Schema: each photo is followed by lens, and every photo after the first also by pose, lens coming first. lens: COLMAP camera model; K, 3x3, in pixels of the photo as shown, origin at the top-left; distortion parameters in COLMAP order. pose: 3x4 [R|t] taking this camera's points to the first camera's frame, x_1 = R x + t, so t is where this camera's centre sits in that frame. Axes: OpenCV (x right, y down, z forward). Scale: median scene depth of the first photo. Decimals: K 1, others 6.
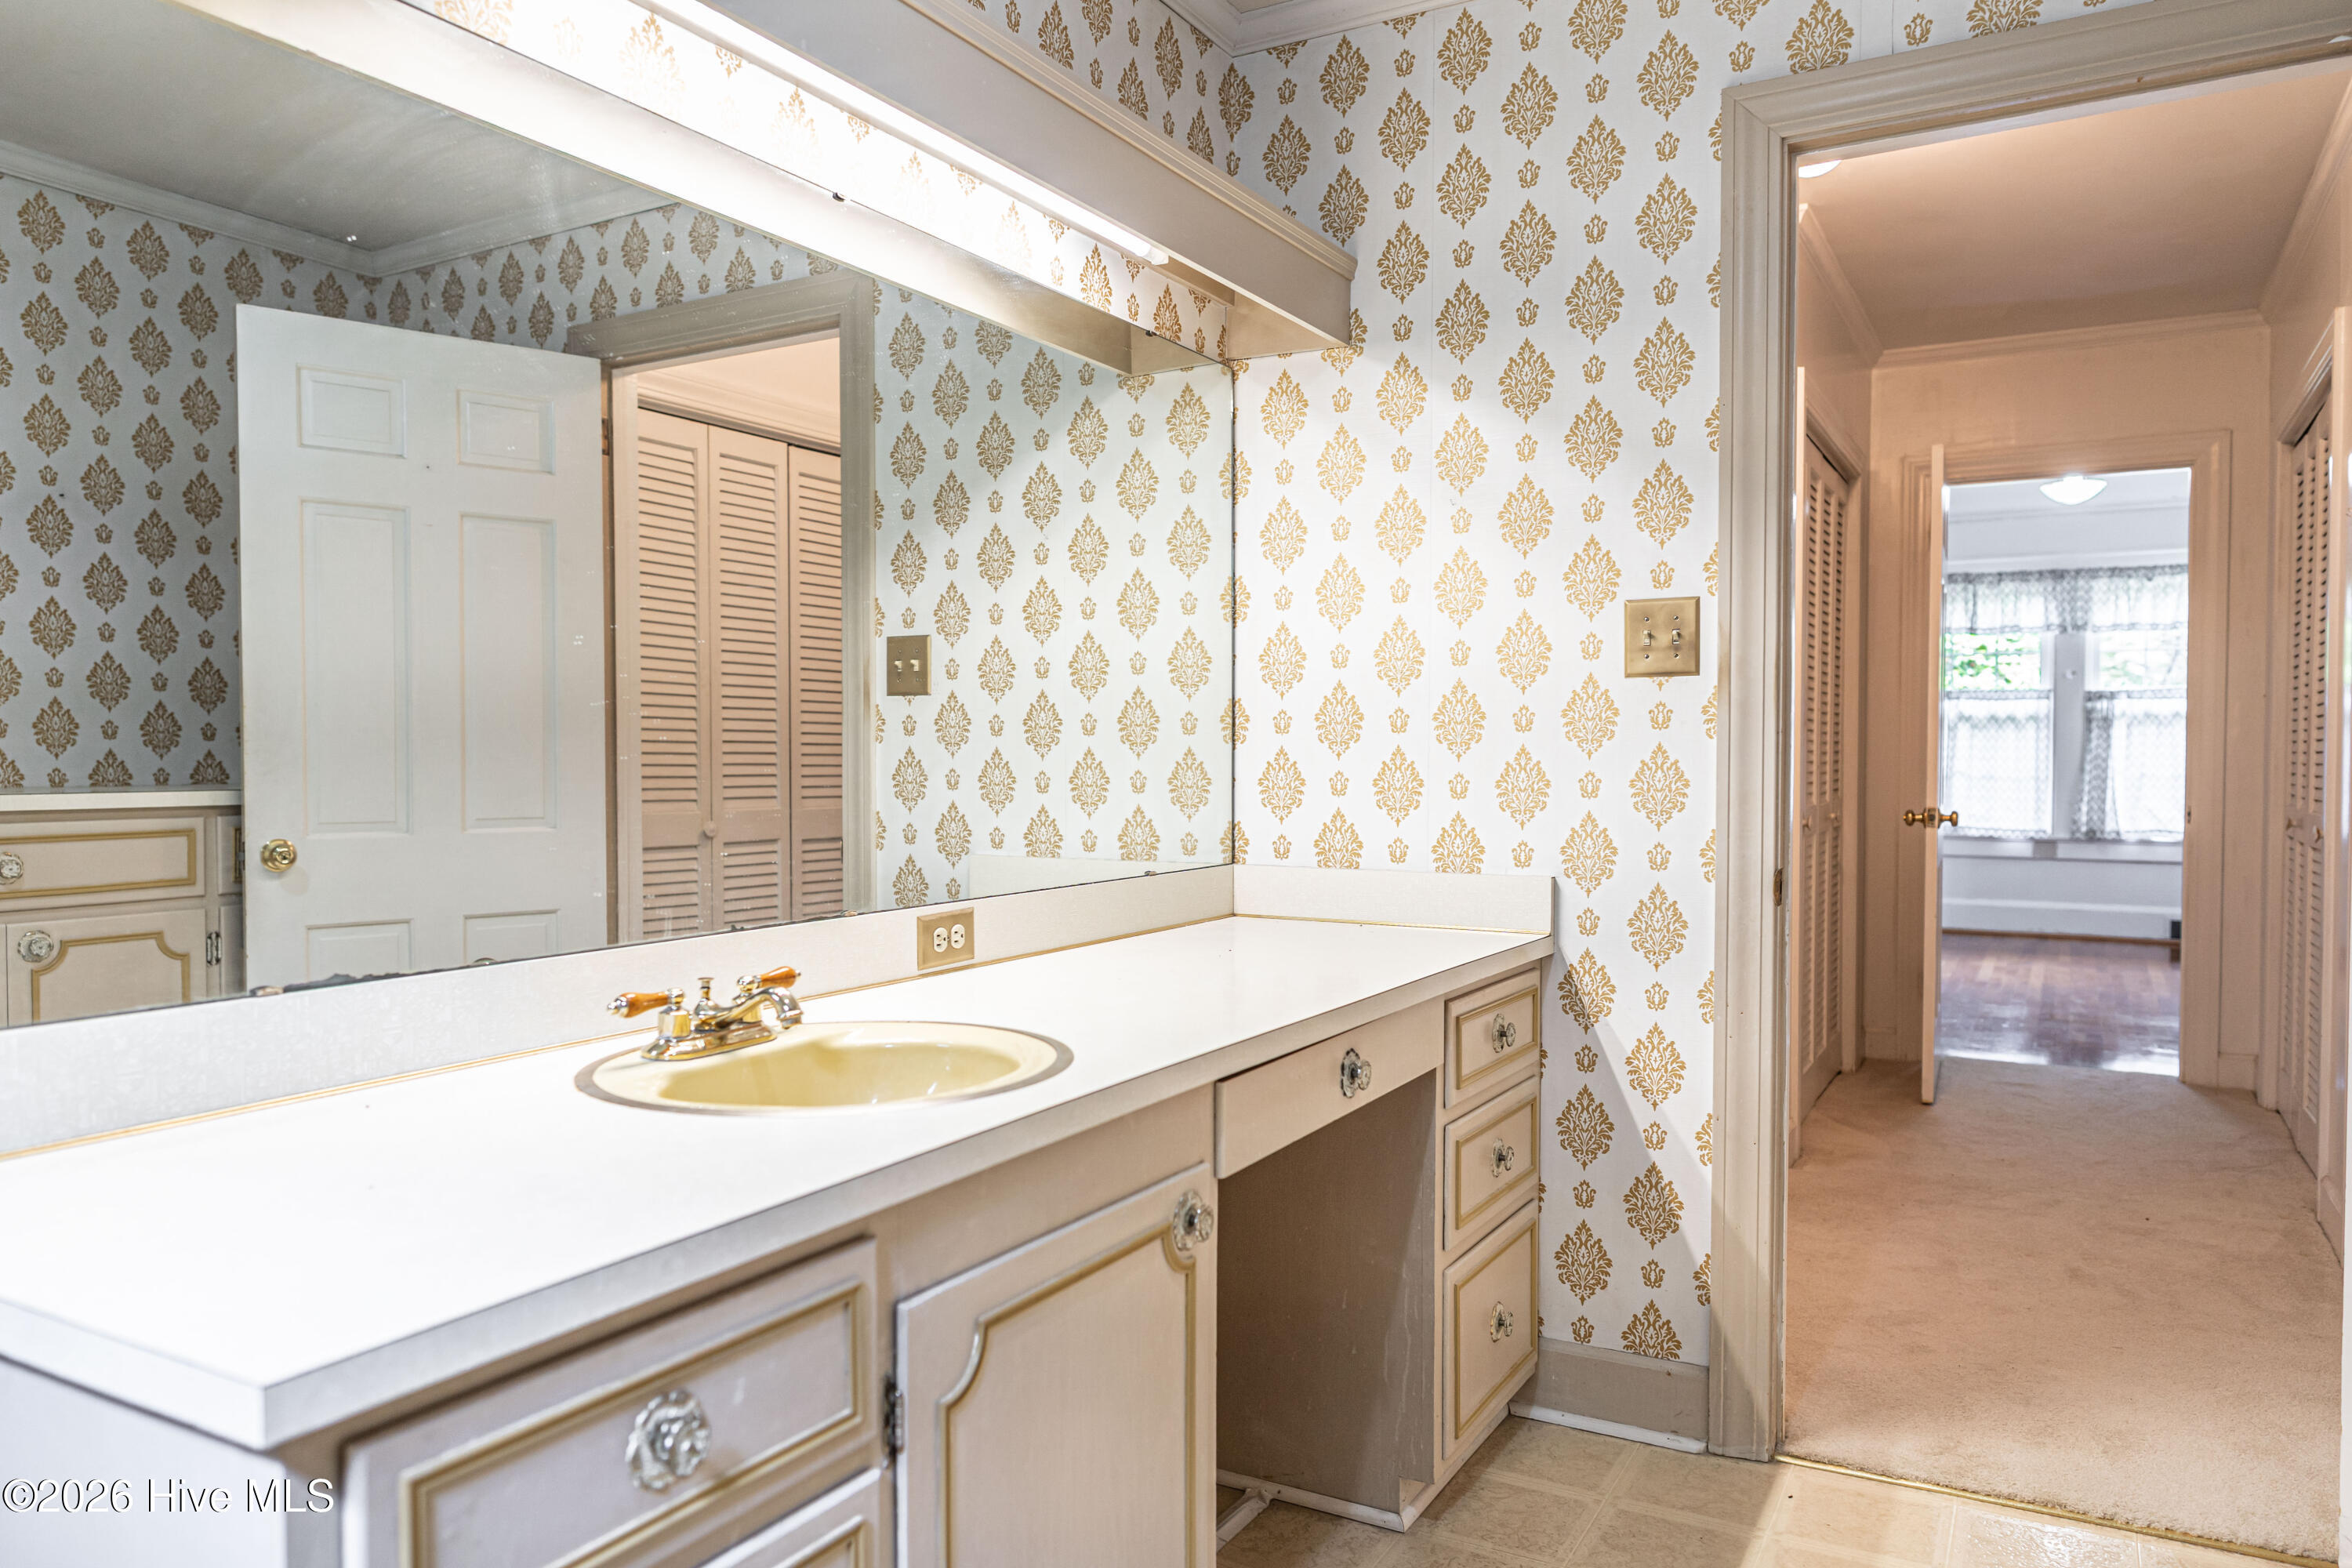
lens RADIAL K [[1572.8, 0, 1175.8], [0, 1572.8, 806.8], [0, 0, 1]] dist [-0.003361, 0.000506]
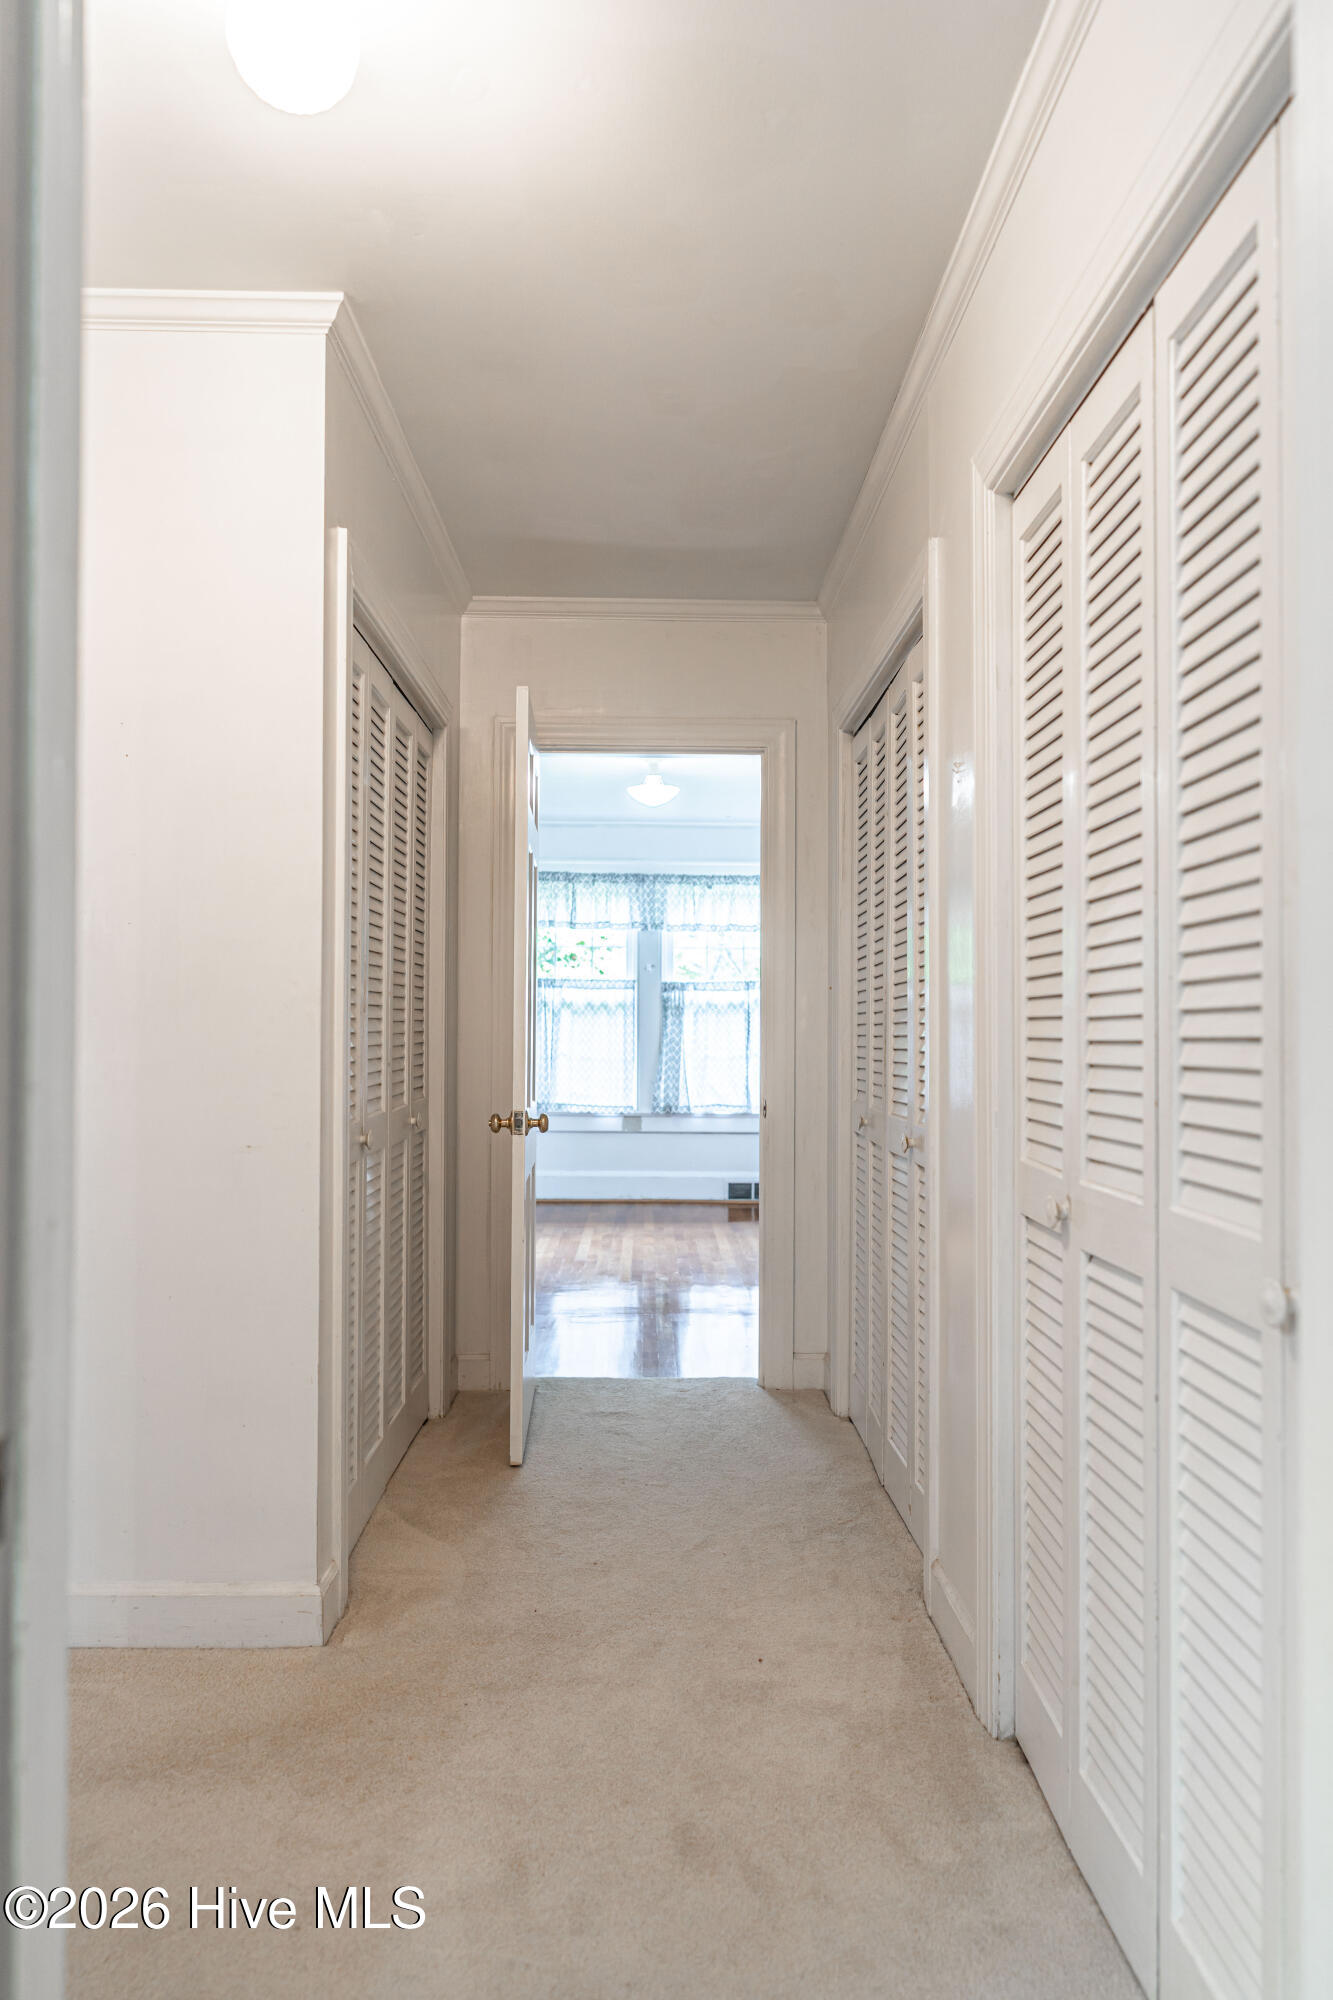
lens RADIAL K [[1333.5, 0, 665.9], [0, 1333.5, 1005.2], [0, 0, 1]] dist [-0.005514, 0.008137]
pose [[0.861330, 0.015693, 0.507804, 0.098414], [0.010386, 0.998770, -0.048482, -0.011279], [-0.507940, 0.047033, 0.860107, 0.181650]]
